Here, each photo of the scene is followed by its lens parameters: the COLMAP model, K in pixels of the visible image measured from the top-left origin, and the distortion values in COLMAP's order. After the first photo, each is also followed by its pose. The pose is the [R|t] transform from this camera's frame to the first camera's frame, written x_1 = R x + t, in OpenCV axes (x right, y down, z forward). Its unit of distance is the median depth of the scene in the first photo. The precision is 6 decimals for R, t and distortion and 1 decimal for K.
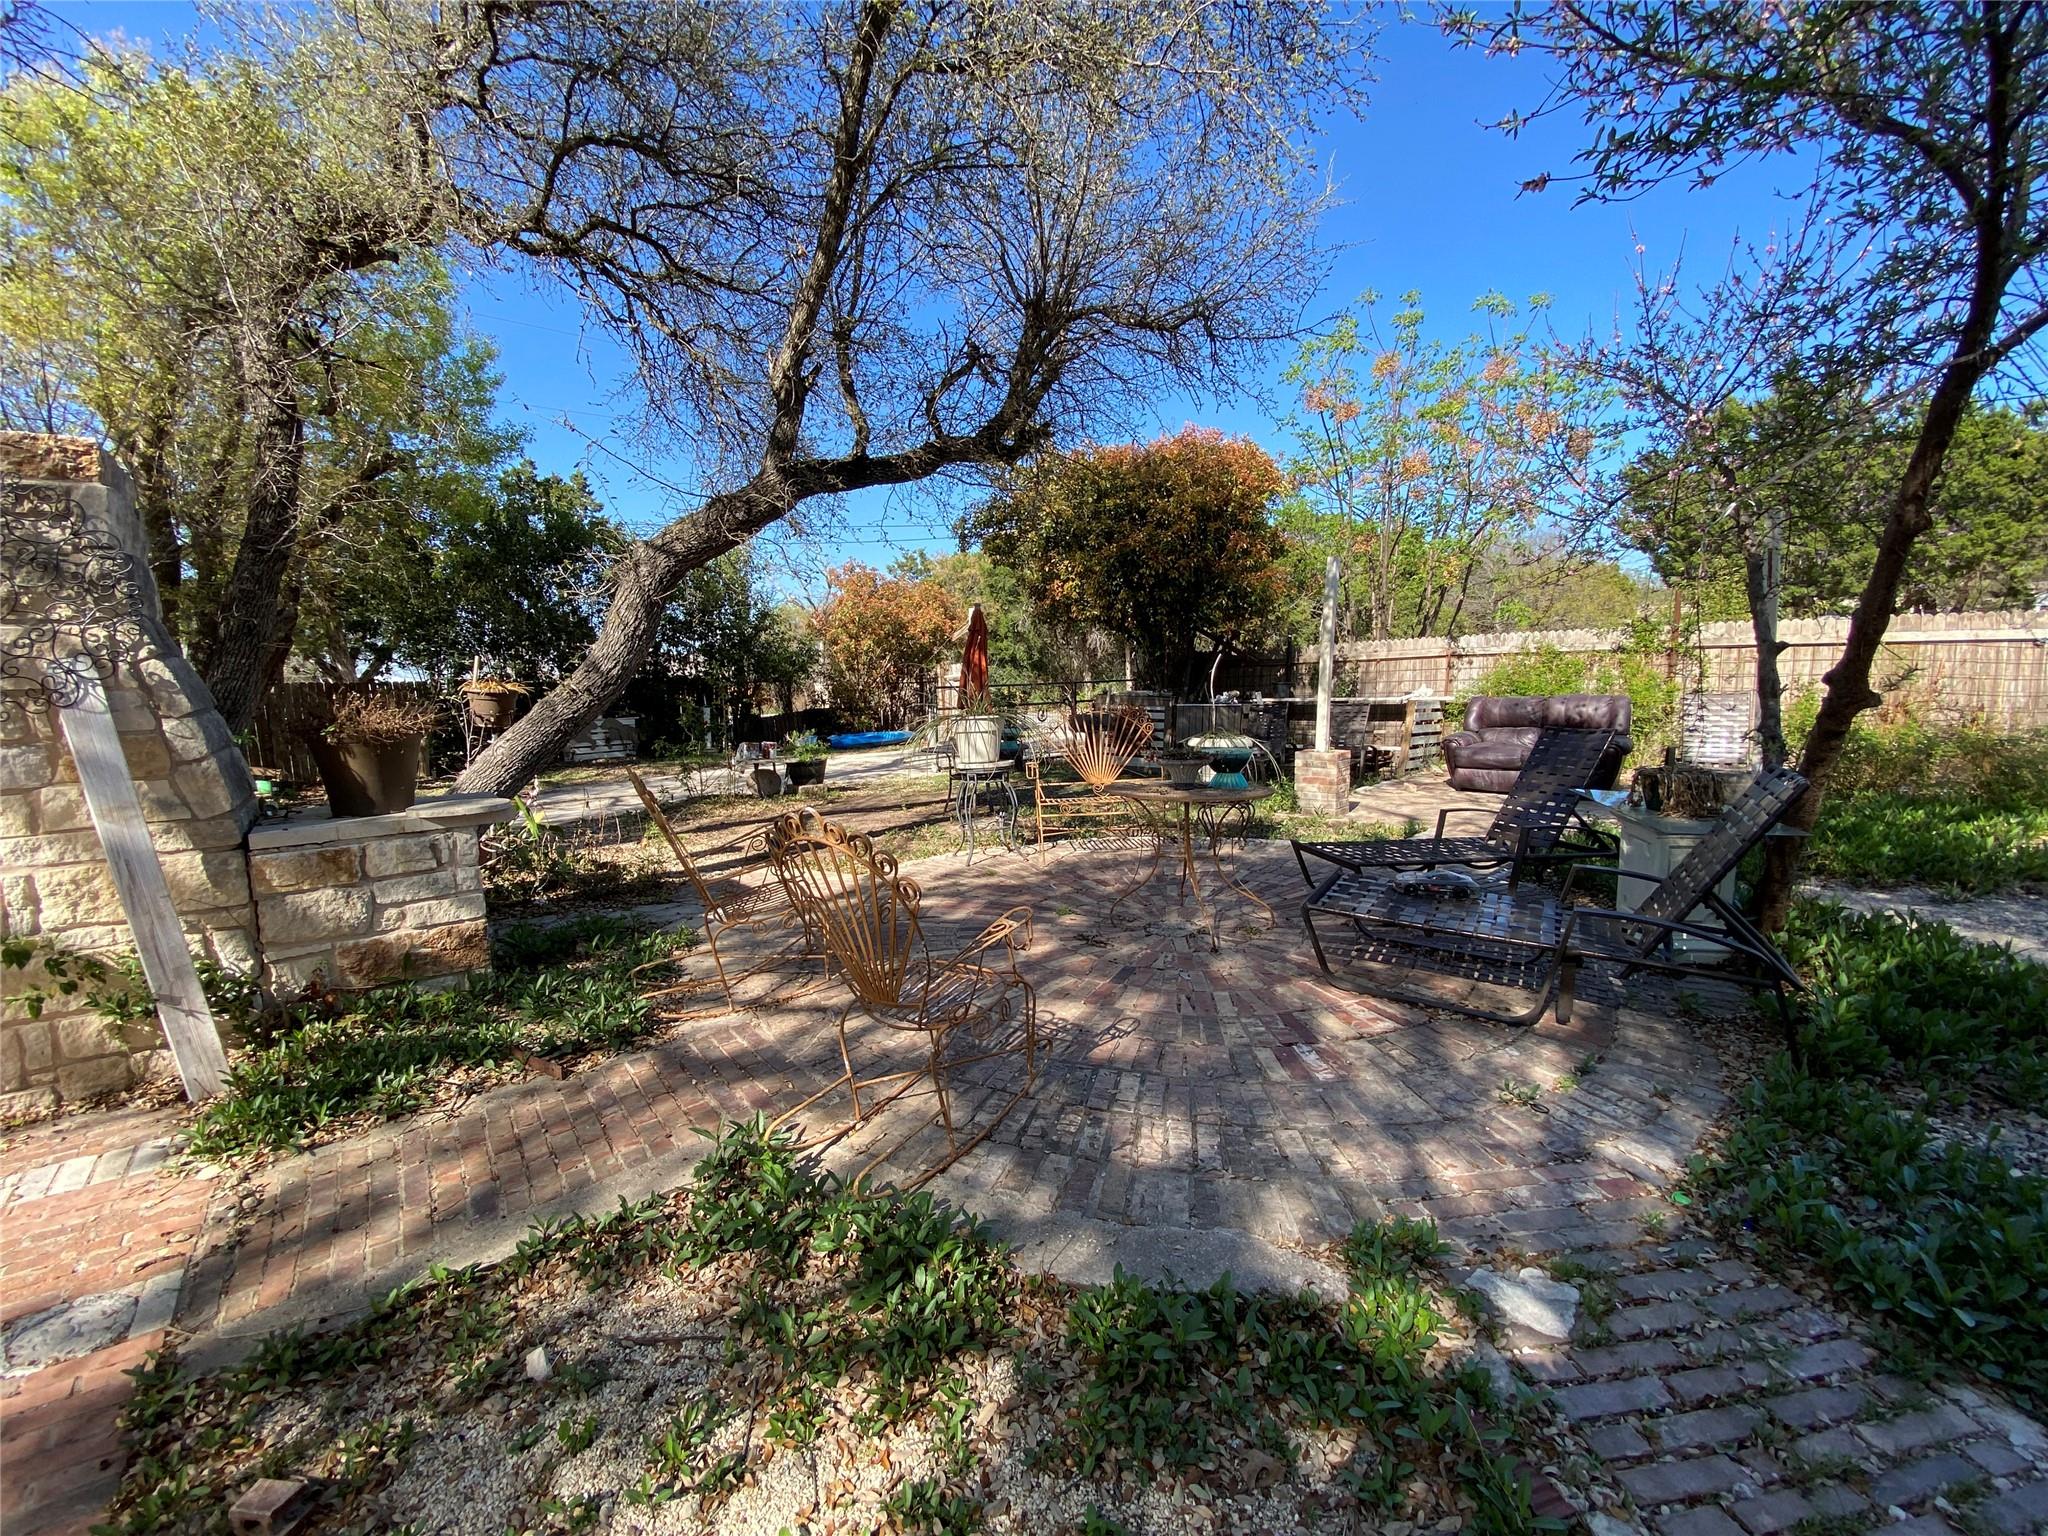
lens RADIAL K [[824.4, 0, 1024.0], [0, 824.4, 768.0], [0, 0, 1]] dist [0.000411, -0.013441]
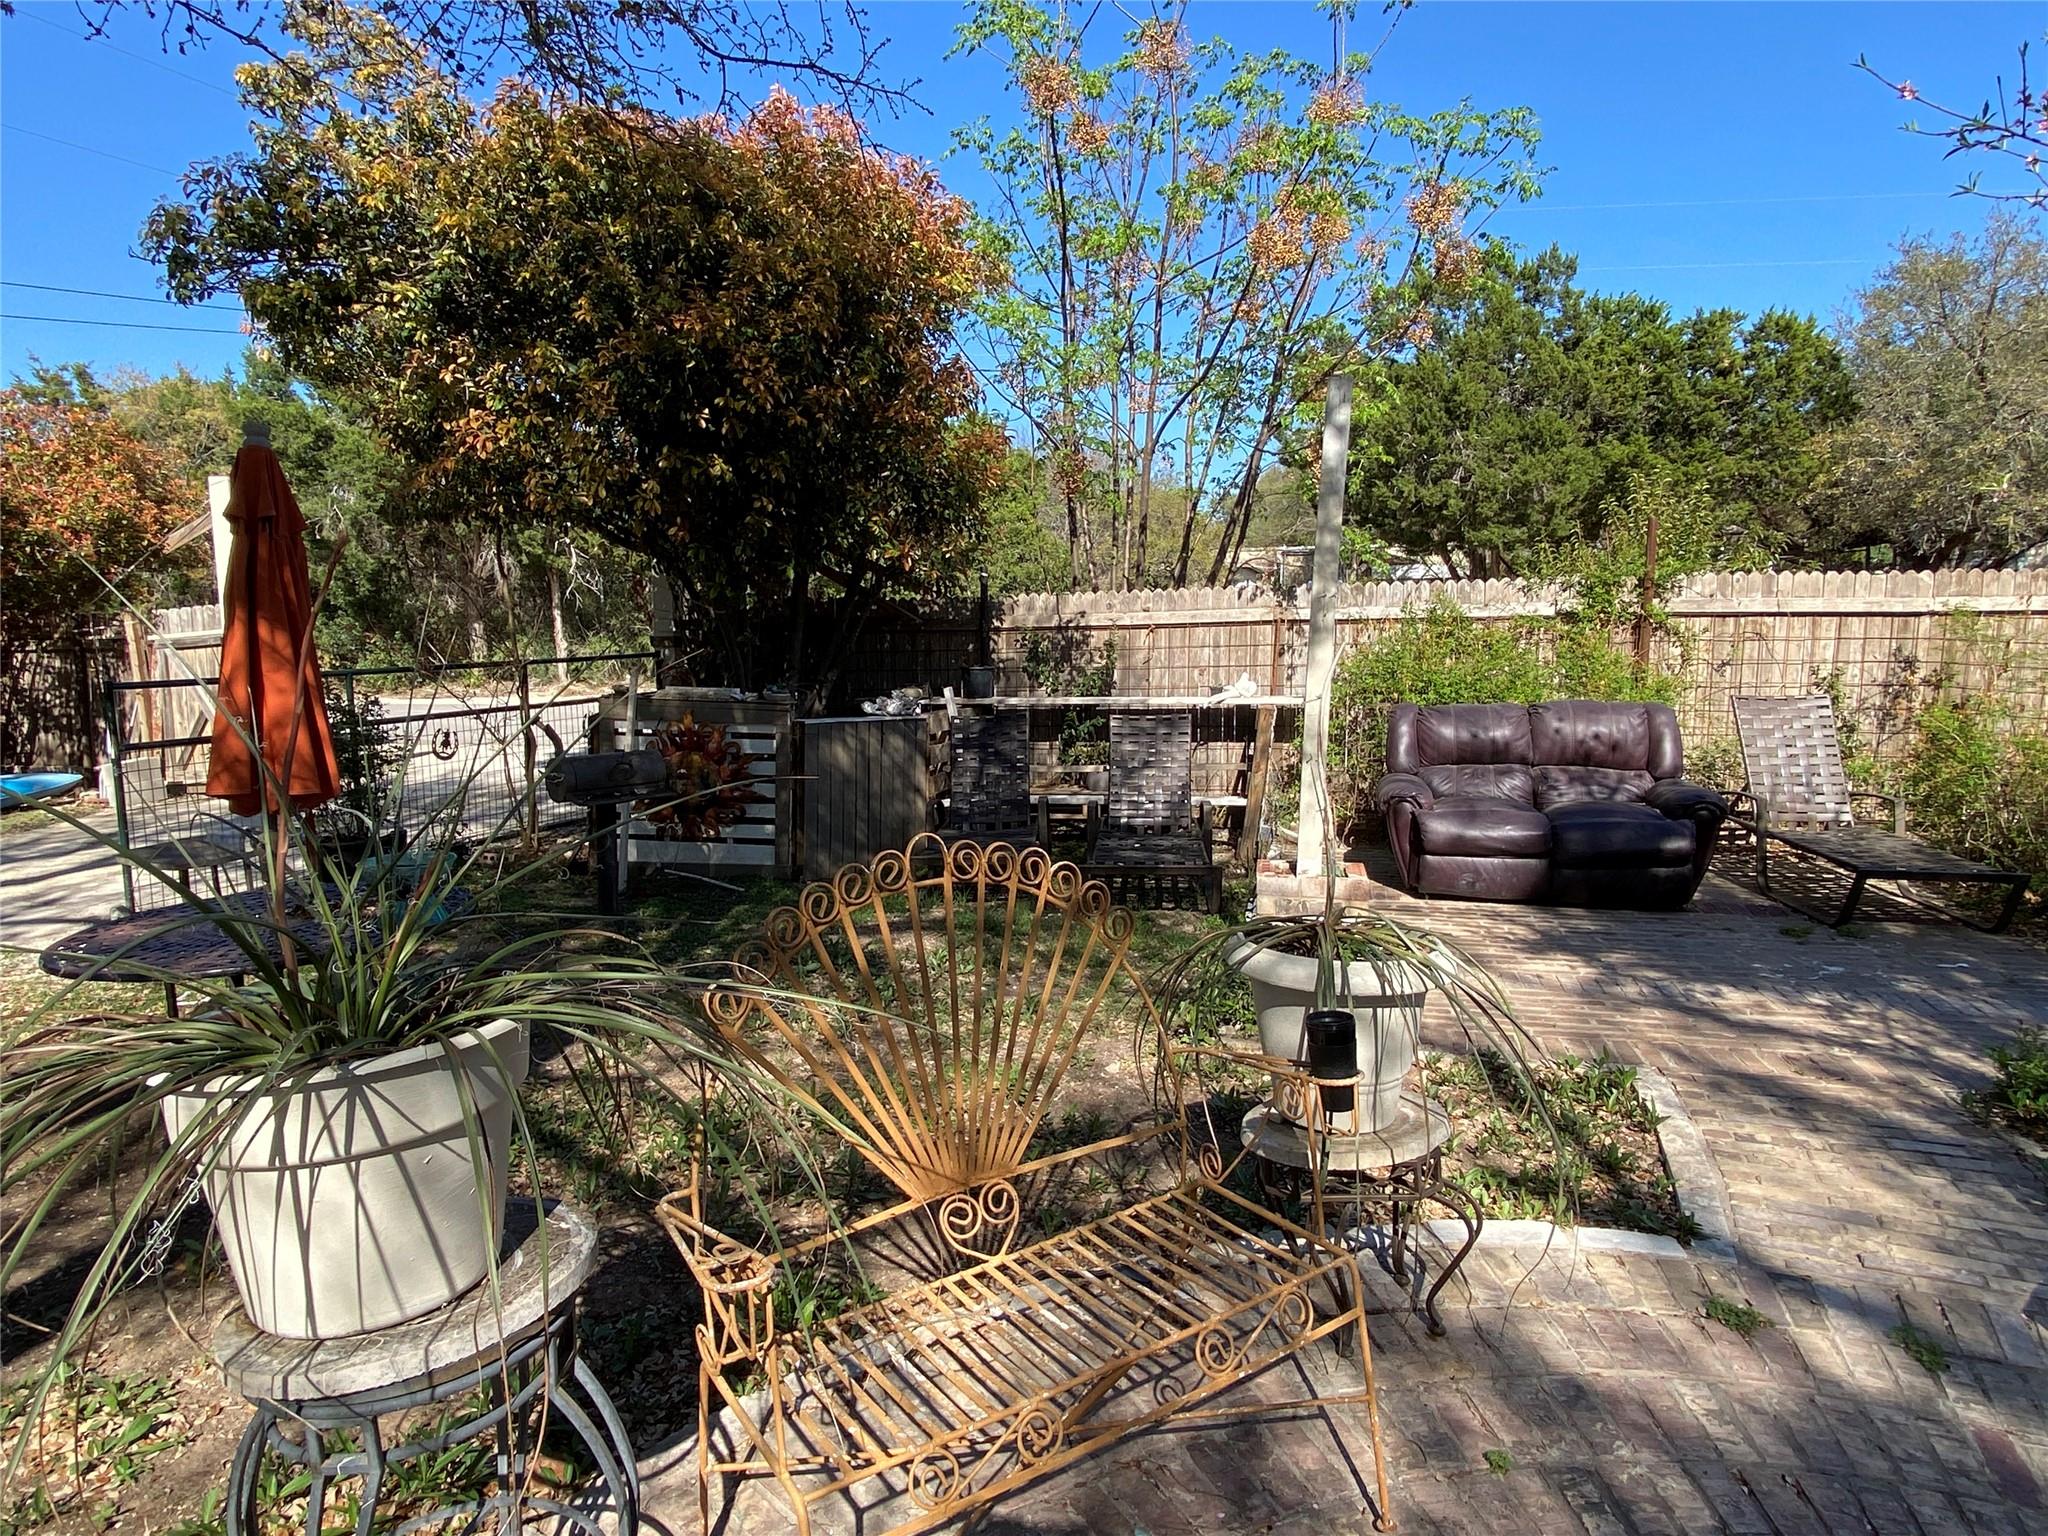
lens RADIAL K [[1240.7, 0, 1024.0], [0, 1240.7, 768.0], [0, 0, 1]] dist [0.001724, 0.000393]
pose [[0.871702, -0.043170, 0.488132, -0.028330], [0.041636, 0.999035, 0.014001, -0.054072], [-0.488265, 0.008120, 0.872658, 0.352053]]
